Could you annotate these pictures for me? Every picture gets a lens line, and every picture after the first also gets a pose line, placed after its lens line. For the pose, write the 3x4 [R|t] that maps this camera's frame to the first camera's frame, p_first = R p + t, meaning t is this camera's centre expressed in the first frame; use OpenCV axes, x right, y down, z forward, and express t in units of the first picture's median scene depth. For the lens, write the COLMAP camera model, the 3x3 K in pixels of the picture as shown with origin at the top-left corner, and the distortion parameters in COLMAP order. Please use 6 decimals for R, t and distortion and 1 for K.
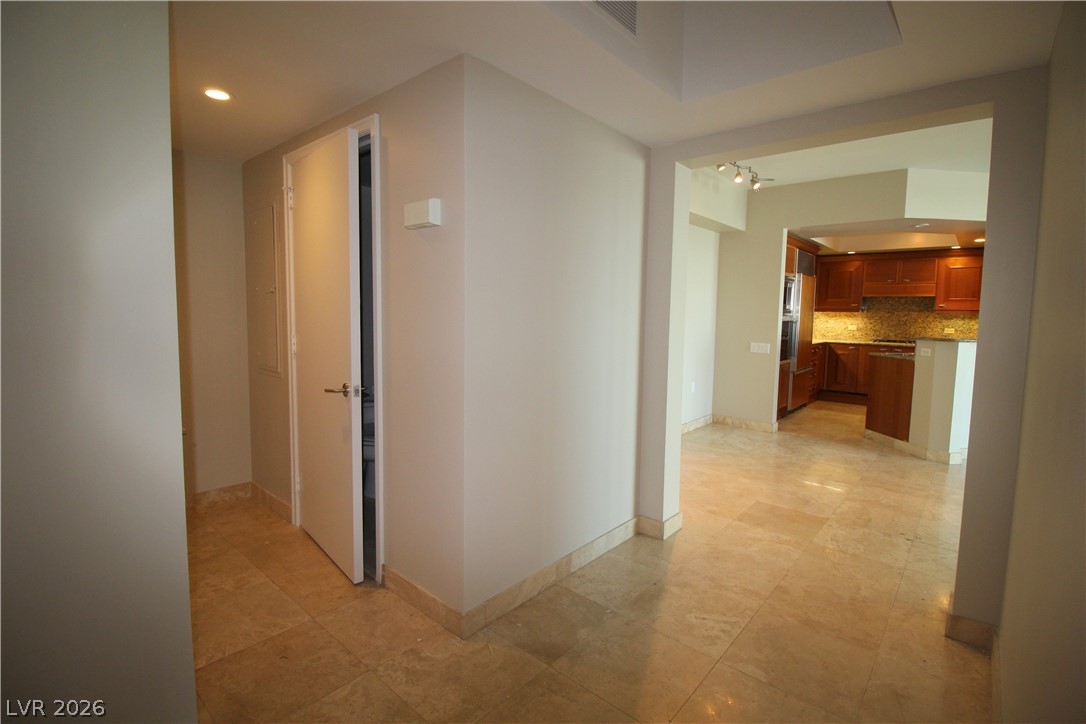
lens RADIAL K [[503.4, 0, 545.8], [0, 503.4, 351.5], [0, 0, 1]] dist [-0.006186, -0.006904]
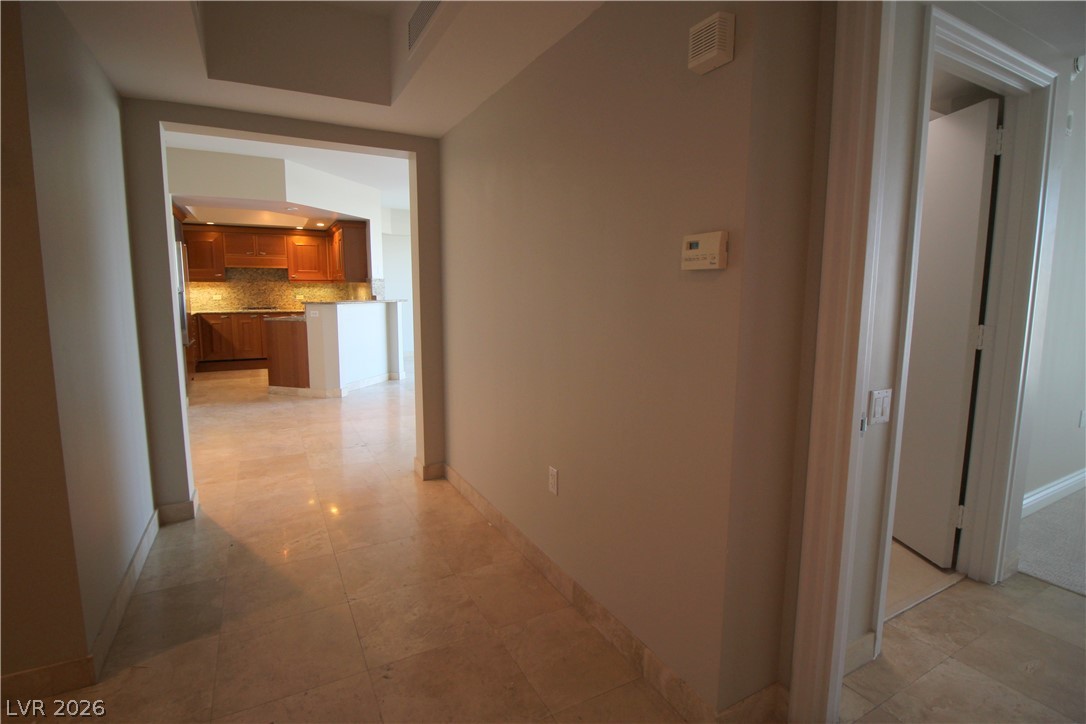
lens RADIAL K [[503.4, 0, 545.8], [0, 503.4, 351.5], [0, 0, 1]] dist [-0.006186, -0.006904]
pose [[0.365548, -0.131030, 0.921524, -0.117241], [0.076764, 0.990913, 0.110446, 0.000212], [-0.927622, 0.030366, 0.372285, -0.000387]]
